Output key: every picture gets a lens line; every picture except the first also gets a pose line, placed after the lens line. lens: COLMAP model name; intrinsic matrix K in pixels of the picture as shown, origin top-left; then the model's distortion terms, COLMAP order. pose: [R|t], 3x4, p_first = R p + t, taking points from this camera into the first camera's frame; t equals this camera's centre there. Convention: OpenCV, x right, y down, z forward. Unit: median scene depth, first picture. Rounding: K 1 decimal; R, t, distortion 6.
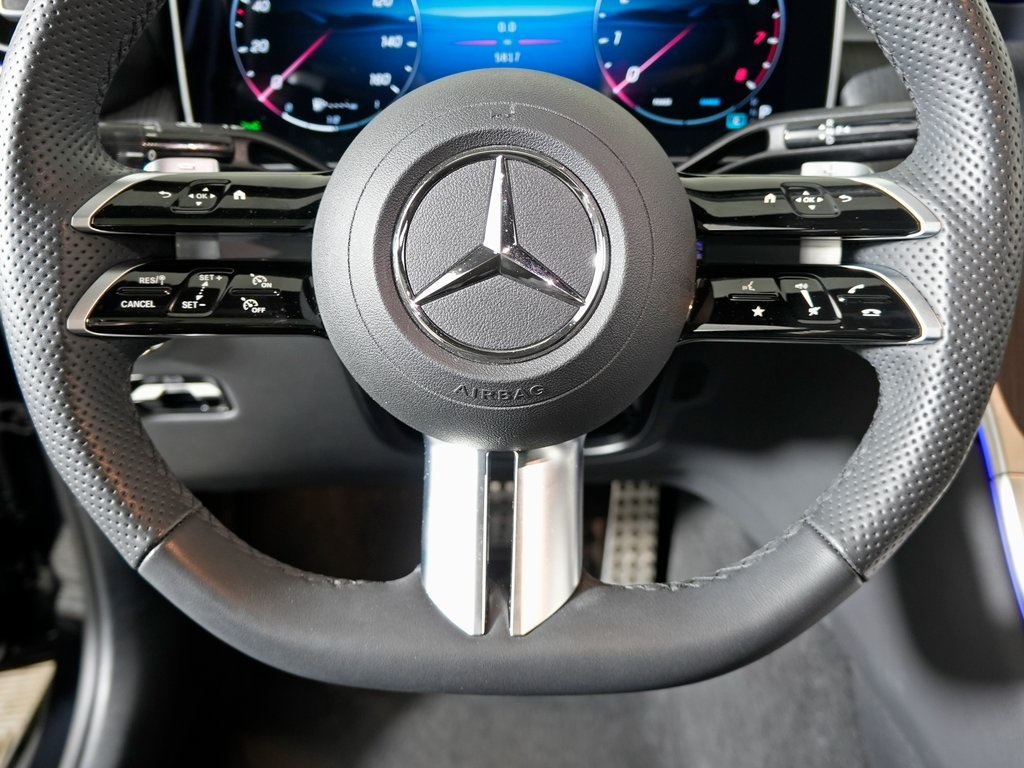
lens RADIAL K [[960.6, 0, 514.8], [0, 960.6, 386.0], [0, 0, 1]] dist [-0.106698, 0.000000]
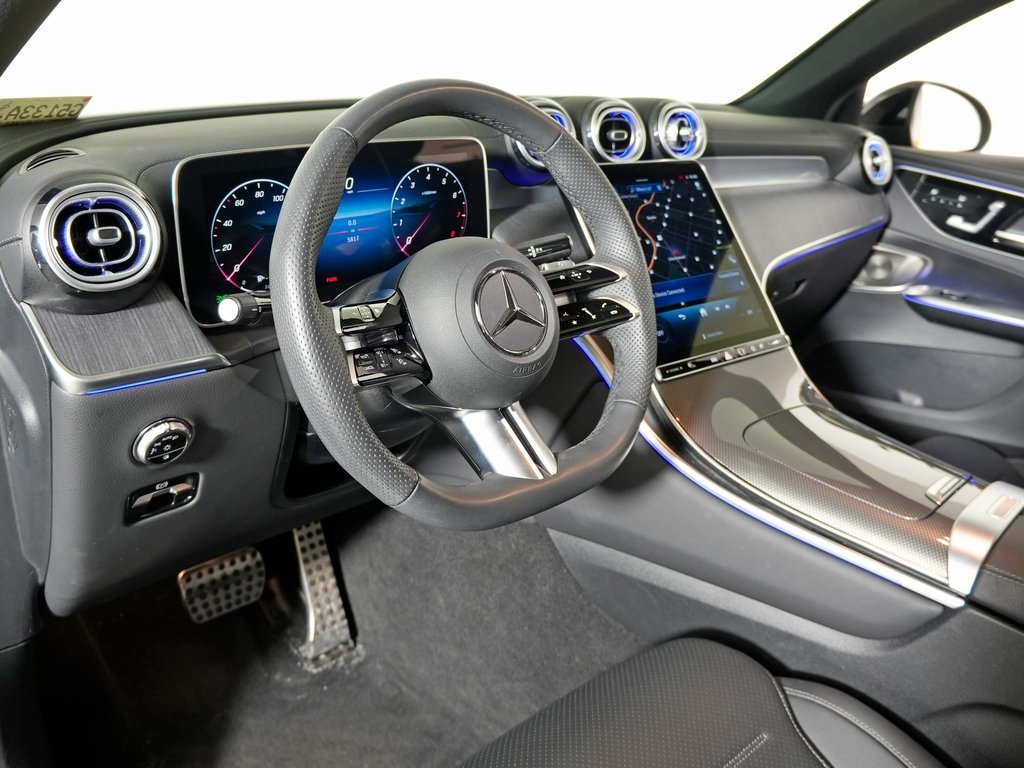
lens RADIAL K [[896.7, 0, 513.3], [0, 896.7, 385.8], [0, 0, 1]] dist [-0.114771, 0.011518]
pose [[0.707707, -0.212766, 0.673708, -1.371681], [0.314951, 0.948593, -0.031267, 0.093514], [-0.632422, 0.234312, 0.738336, -0.524694]]
